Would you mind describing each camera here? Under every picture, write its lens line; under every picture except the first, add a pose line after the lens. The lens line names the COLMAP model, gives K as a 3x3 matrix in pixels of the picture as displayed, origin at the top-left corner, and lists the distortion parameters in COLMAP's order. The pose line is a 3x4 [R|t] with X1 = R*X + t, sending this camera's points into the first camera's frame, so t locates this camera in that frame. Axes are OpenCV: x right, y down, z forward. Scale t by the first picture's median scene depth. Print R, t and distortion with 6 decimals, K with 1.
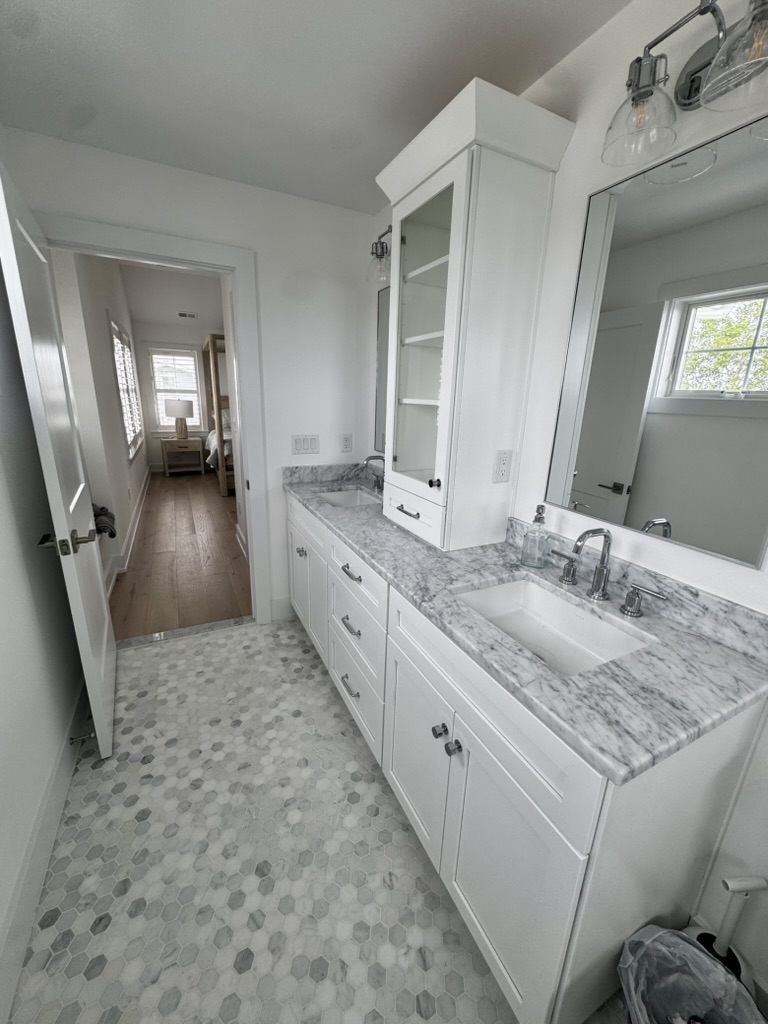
lens RADIAL K [[406.3, 0, 384.8], [0, 406.3, 512.3], [0, 0, 1]] dist [-0.001798, -0.000207]
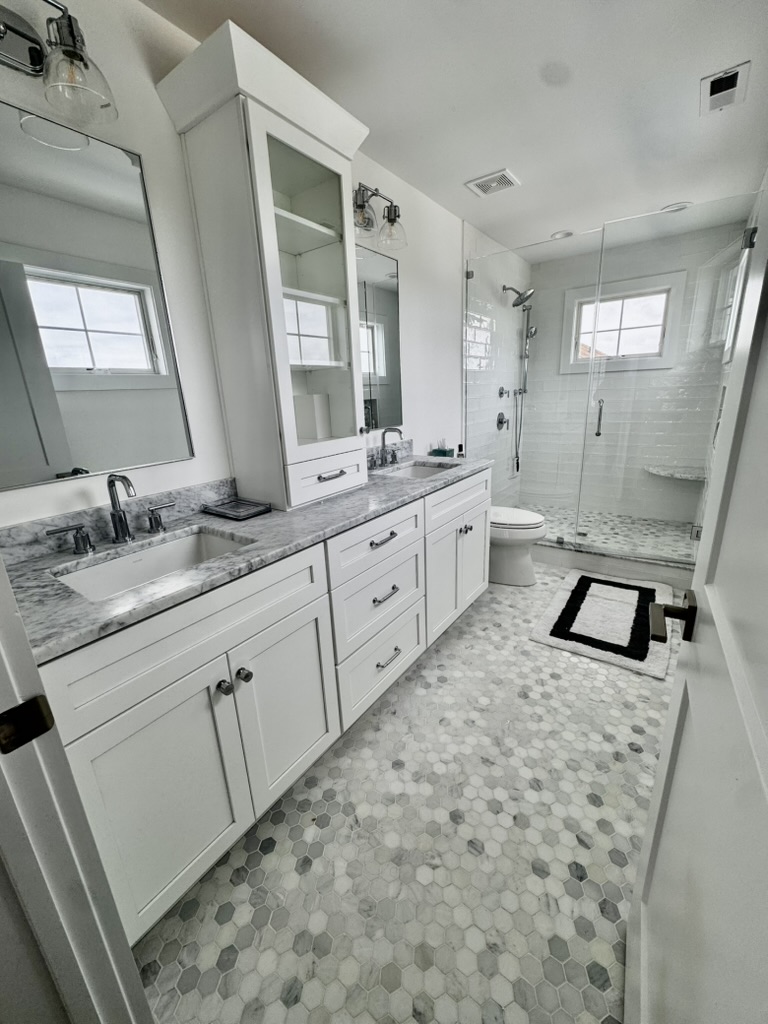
lens RADIAL K [[406.3, 0, 386.3], [0, 406.3, 509.9], [0, 0, 1]] dist [-0.001798, -0.000207]
pose [[-0.465754, -0.262531, 0.845074, -0.866210], [0.267834, 0.868366, 0.417380, -0.308037], [-0.843409, 0.420736, -0.334130, 1.261232]]
